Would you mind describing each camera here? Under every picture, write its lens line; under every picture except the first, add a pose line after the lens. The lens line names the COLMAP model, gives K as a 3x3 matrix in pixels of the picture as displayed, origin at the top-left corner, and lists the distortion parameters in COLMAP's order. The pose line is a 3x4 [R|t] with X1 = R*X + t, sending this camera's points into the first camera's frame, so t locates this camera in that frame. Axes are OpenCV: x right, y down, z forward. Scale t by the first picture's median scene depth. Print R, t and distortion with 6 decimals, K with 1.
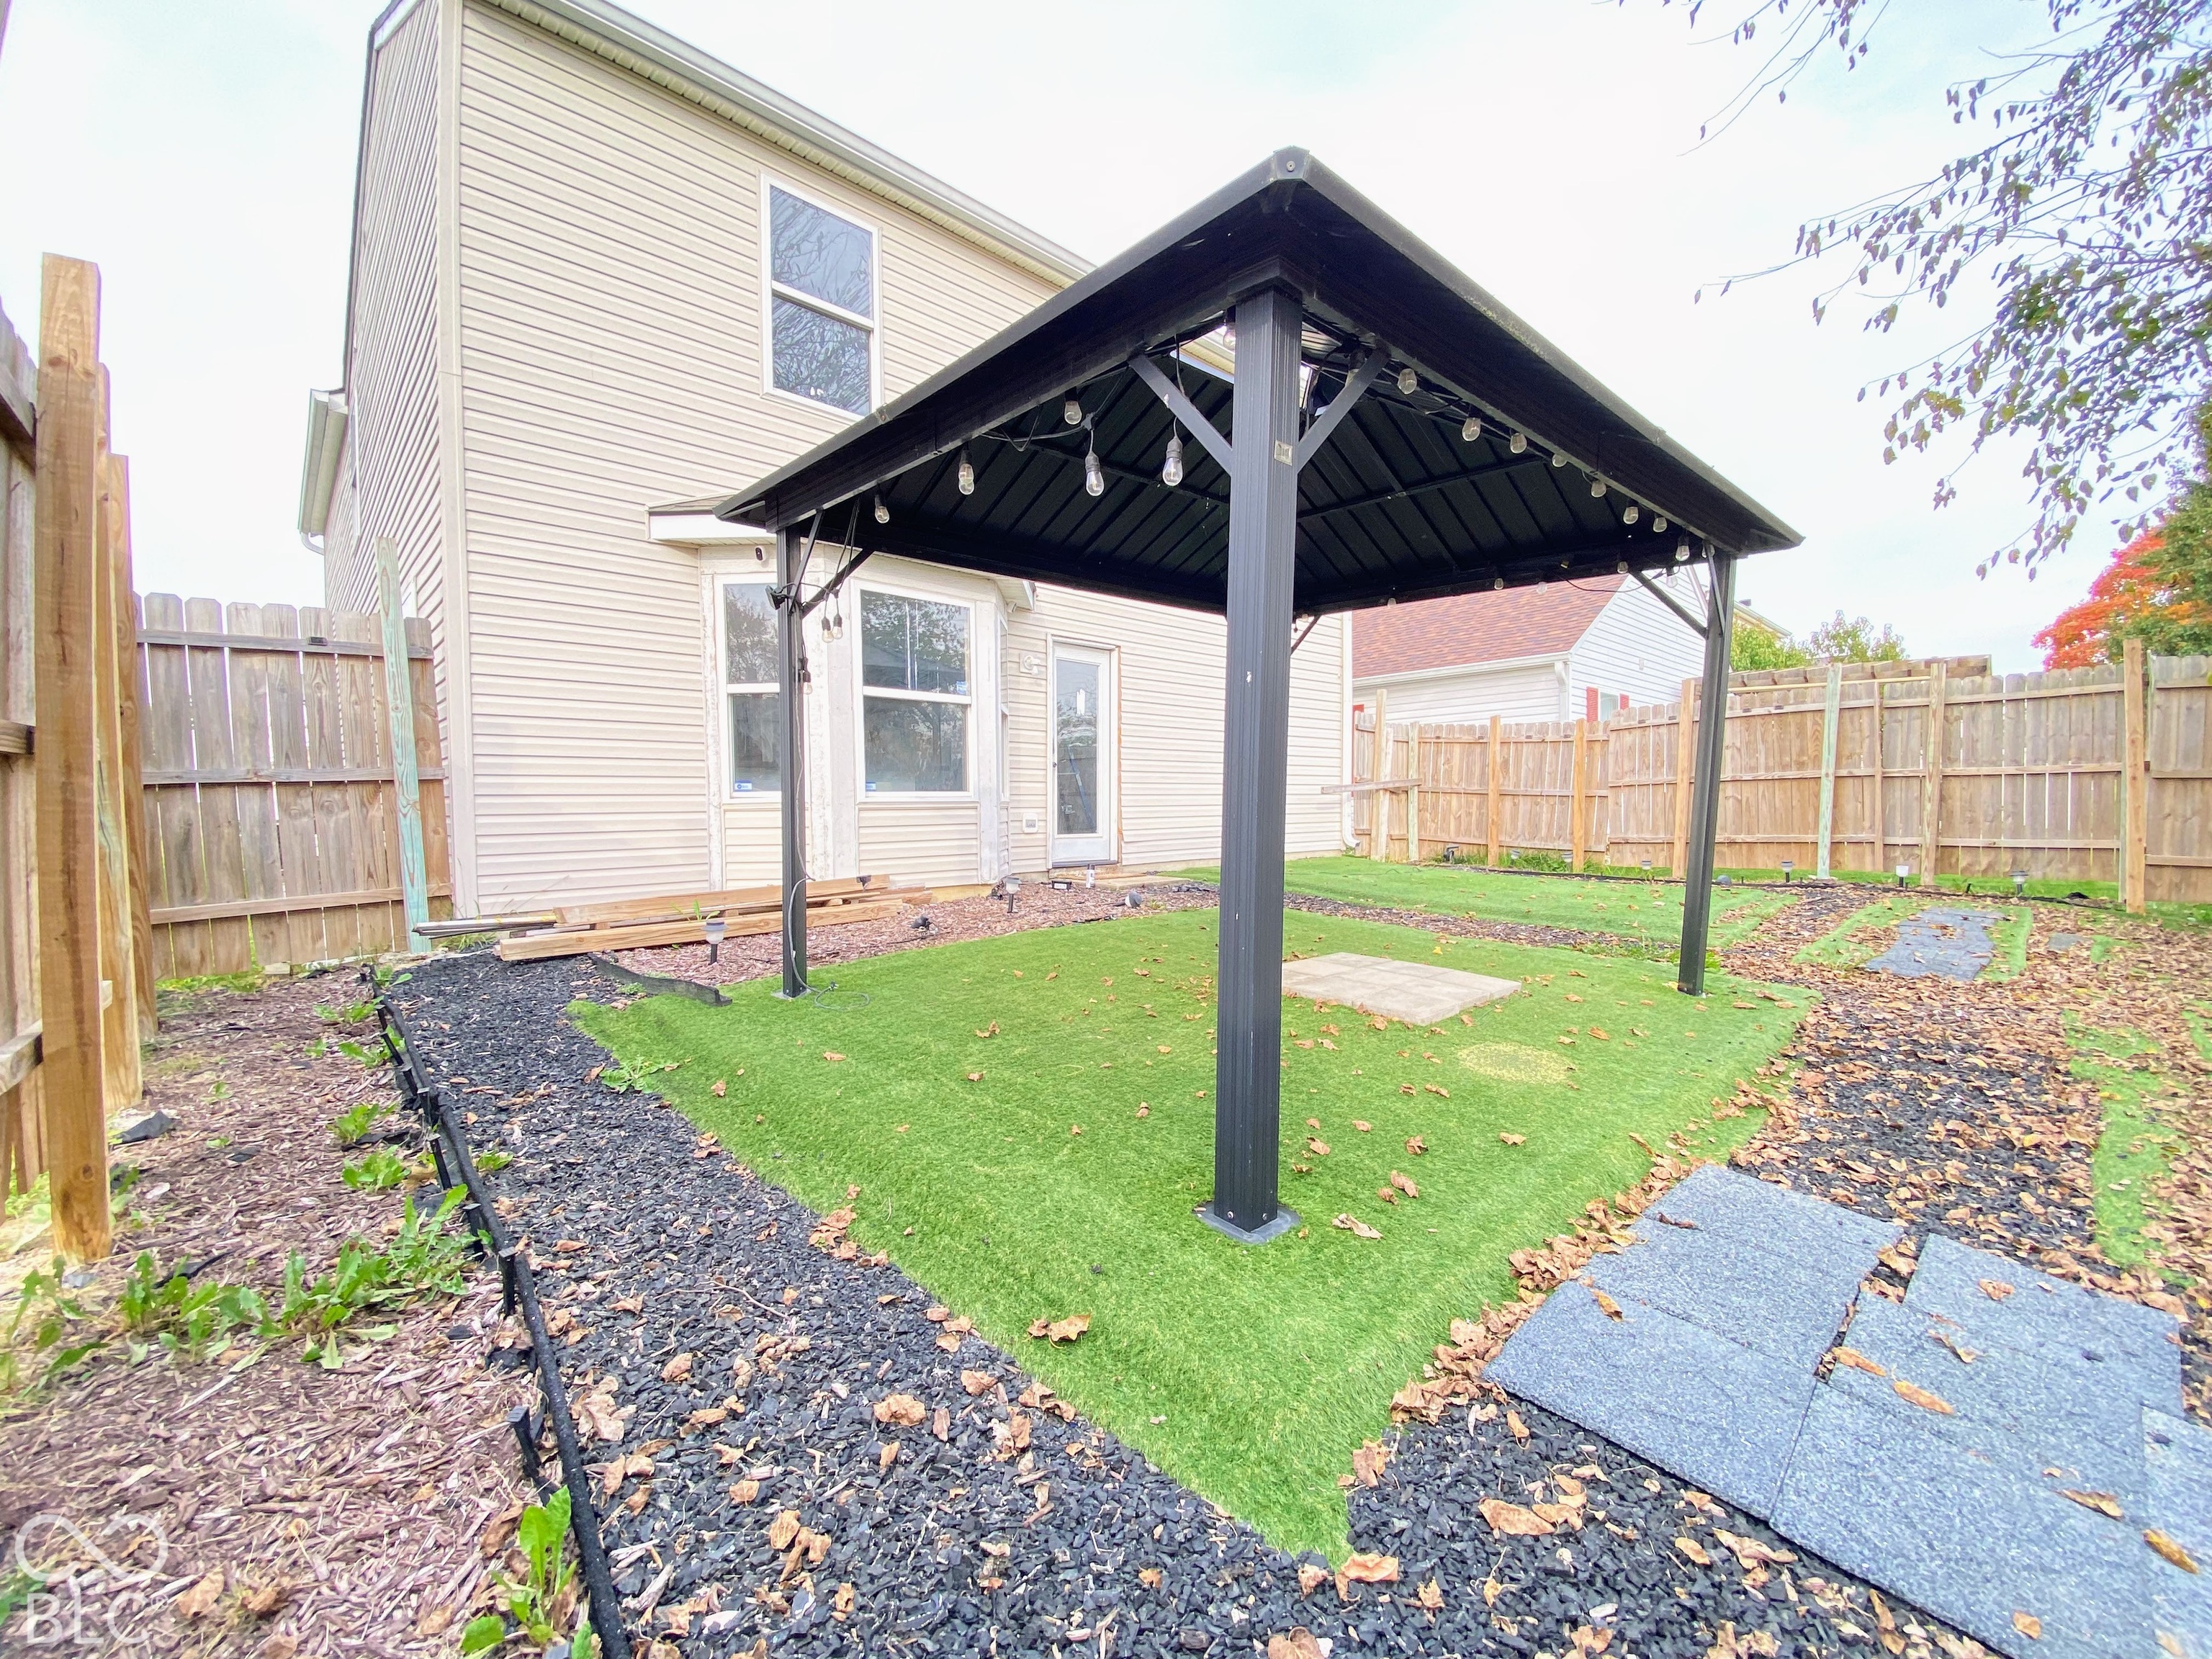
lens RADIAL K [[900.3, 0, 1106.0], [0, 900.3, 829.5], [0, 0, 1]] dist [0.001982, -0.012249]
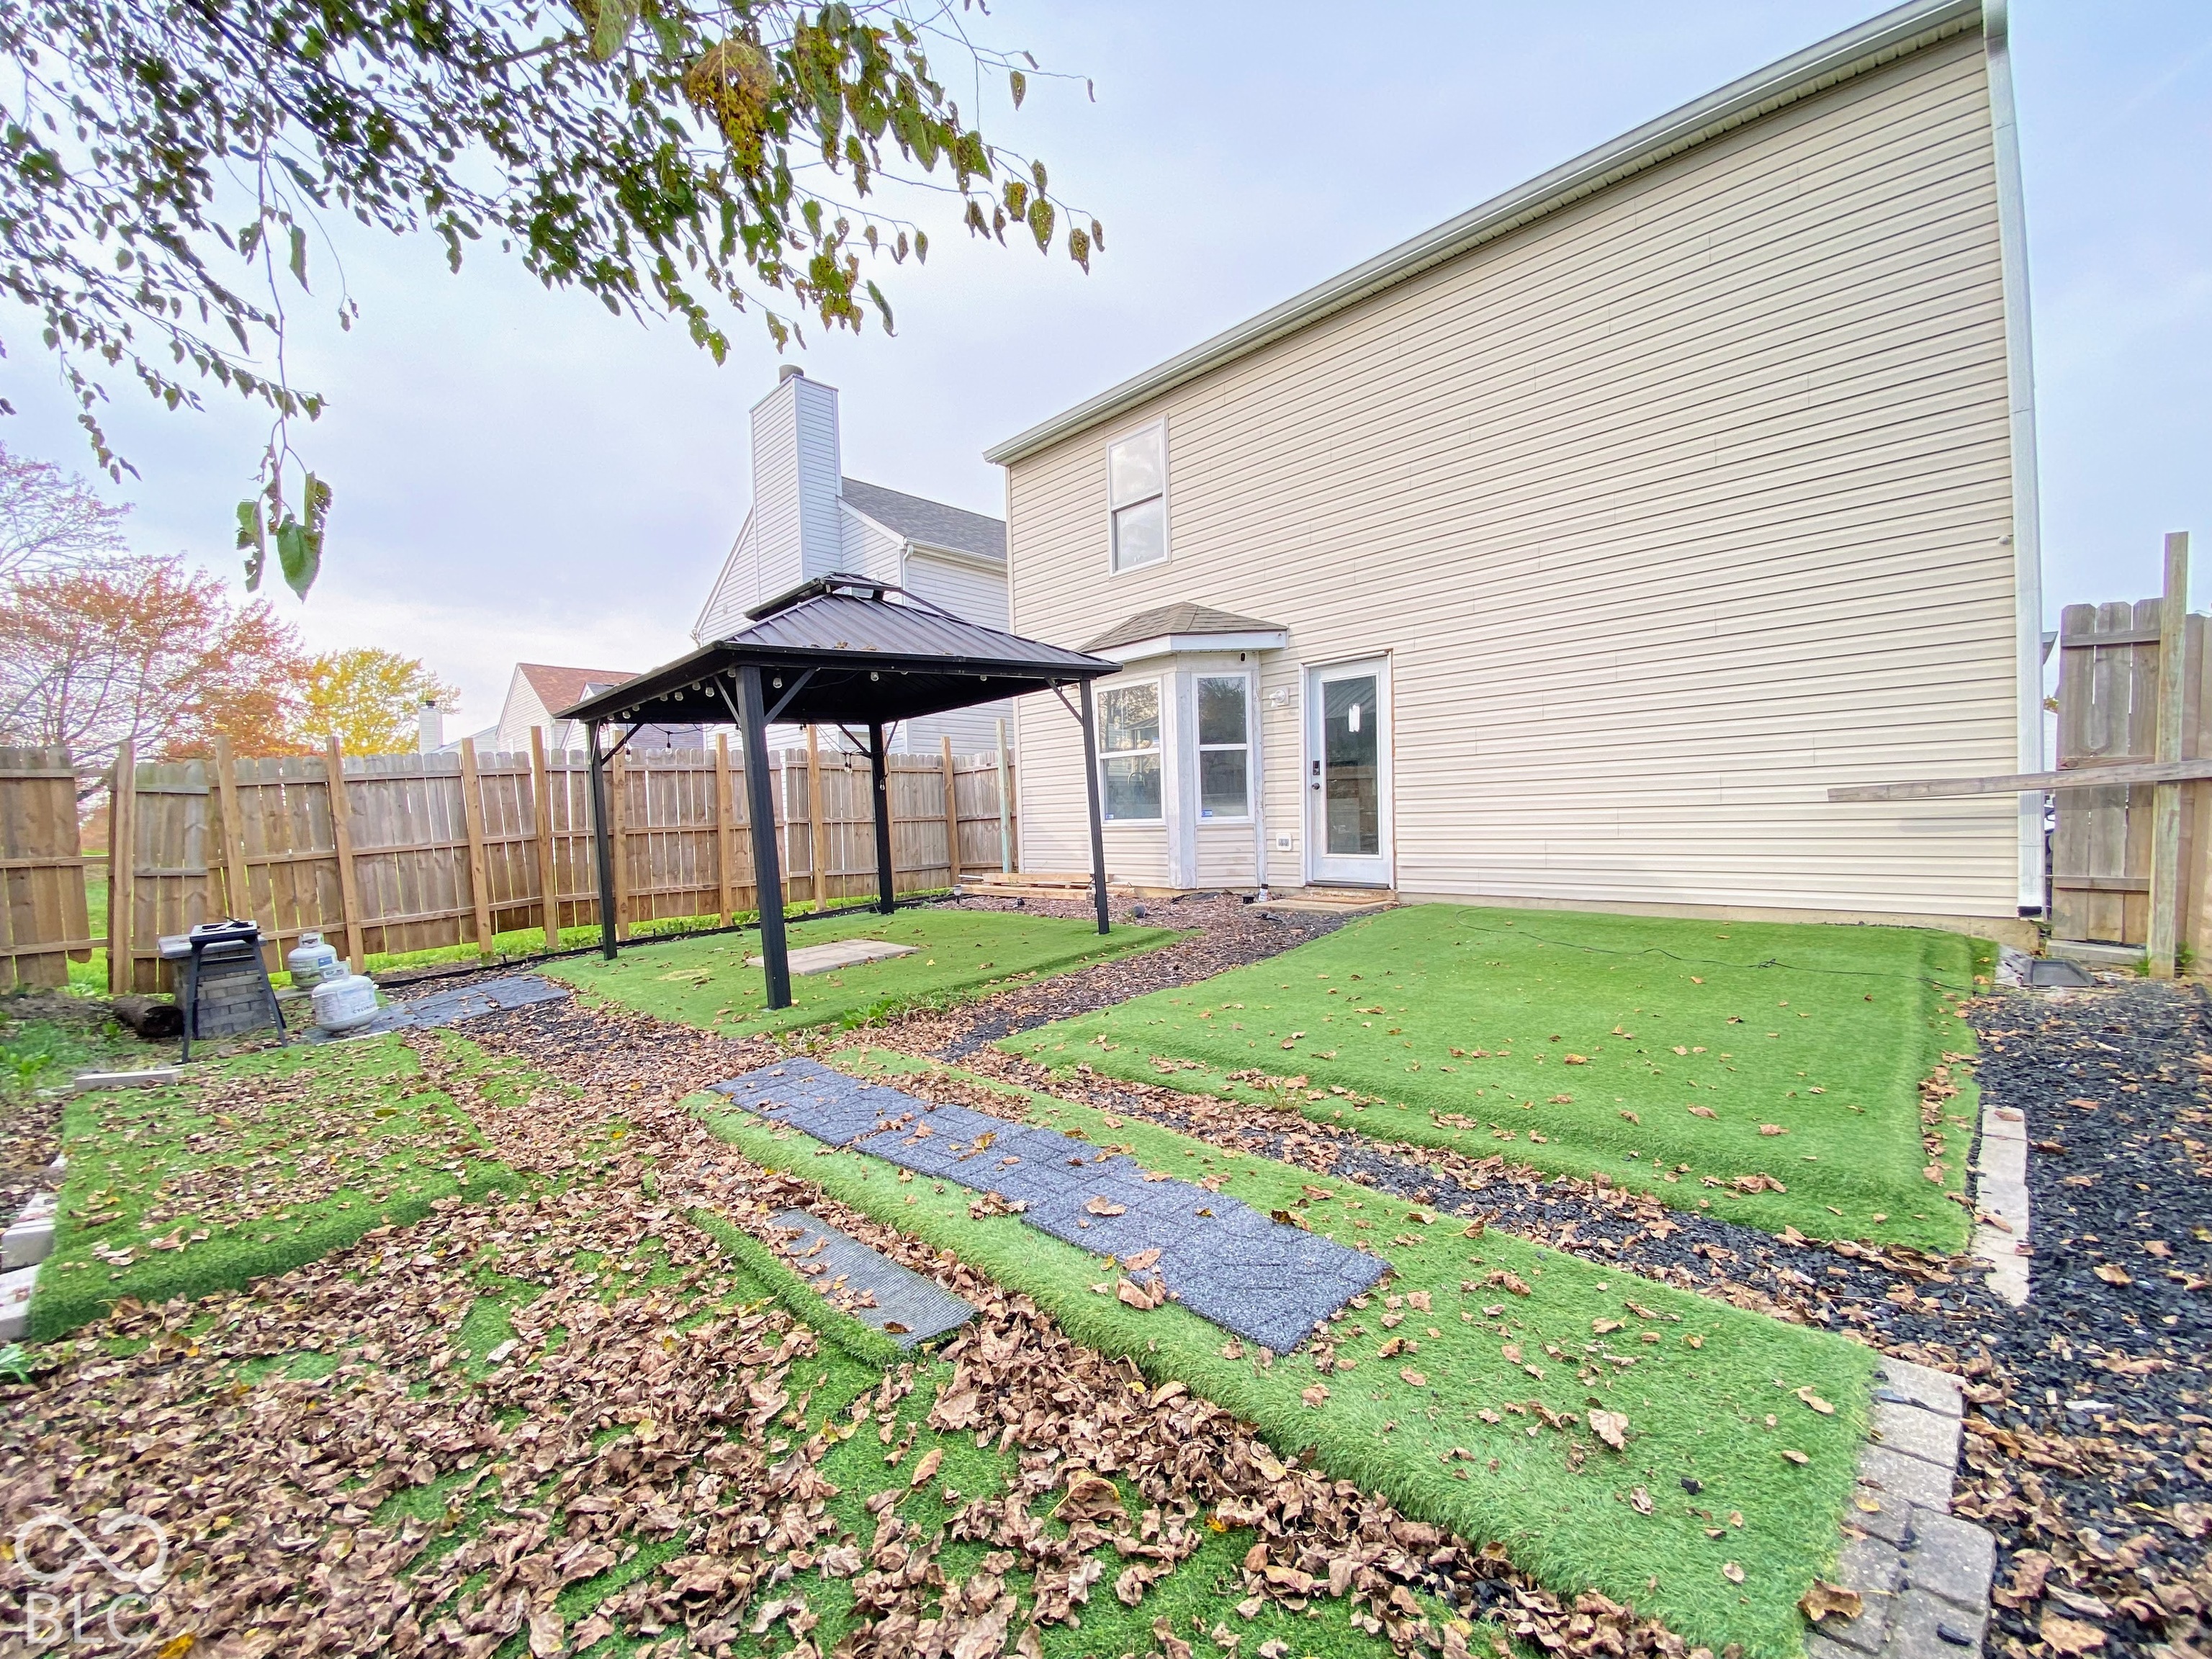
lens RADIAL K [[900.3, 0, 1106.0], [0, 900.3, 829.5], [0, 0, 1]] dist [0.001982, -0.012249]
pose [[0.021233, 0.007301, -0.999748, 1.174186], [-0.020104, 0.999774, 0.006875, -0.030079], [0.999572, 0.019953, 0.021375, 0.822703]]
